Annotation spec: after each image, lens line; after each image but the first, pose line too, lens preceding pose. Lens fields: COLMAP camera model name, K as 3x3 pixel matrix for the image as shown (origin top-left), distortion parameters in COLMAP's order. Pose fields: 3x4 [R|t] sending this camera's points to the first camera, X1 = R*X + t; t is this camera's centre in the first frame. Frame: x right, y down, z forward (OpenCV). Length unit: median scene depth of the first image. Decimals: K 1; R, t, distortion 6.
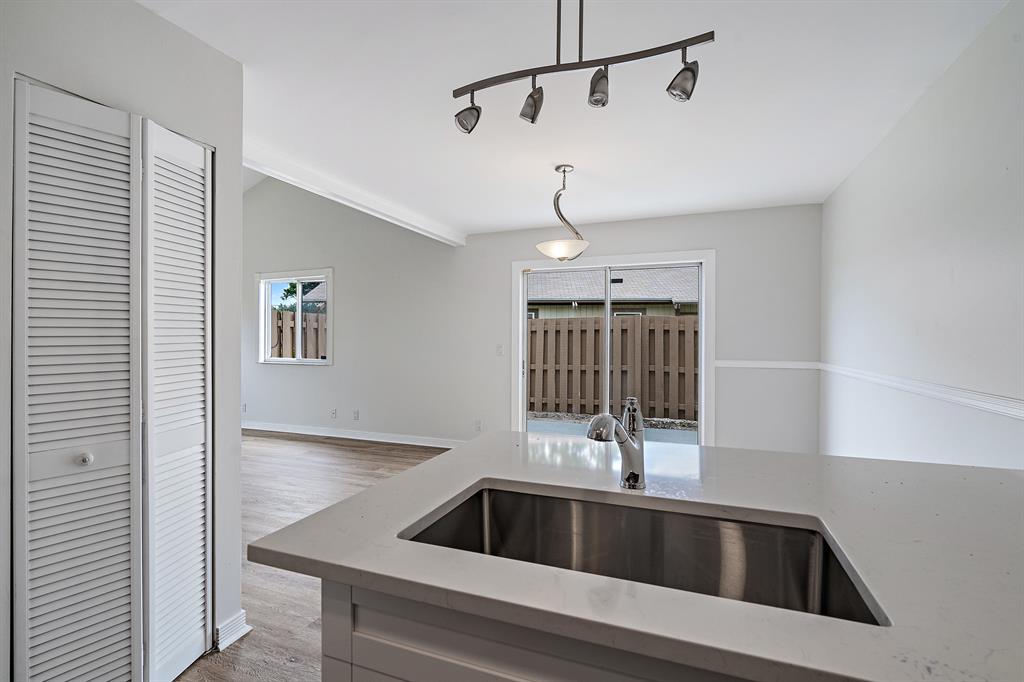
lens RADIAL K [[478.7, 0, 513.8], [0, 478.7, 340.2], [0, 0, 1]] dist [-0.001506, 0.000549]
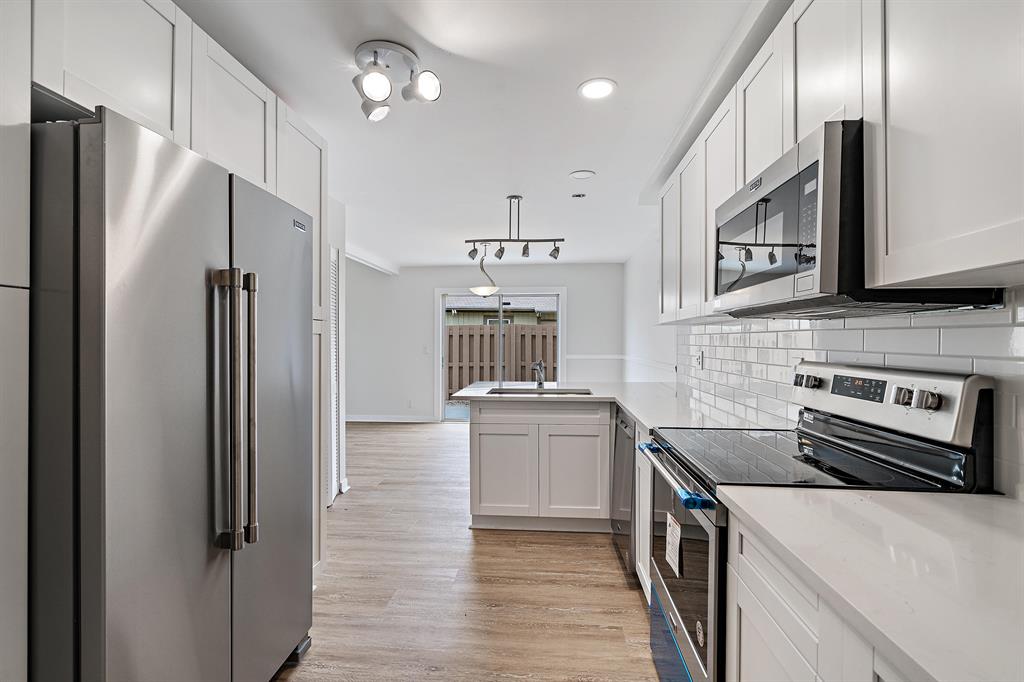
lens RADIAL K [[465.0, 0, 508.3], [0, 465.0, 341.2], [0, 0, 1]] dist [0.000580, -0.000089]
pose [[0.964210, -0.002203, 0.265131, -0.157980], [0.003324, 0.999987, -0.003780, 0.001025], [-0.265120, 0.004525, 0.964205, -0.390328]]
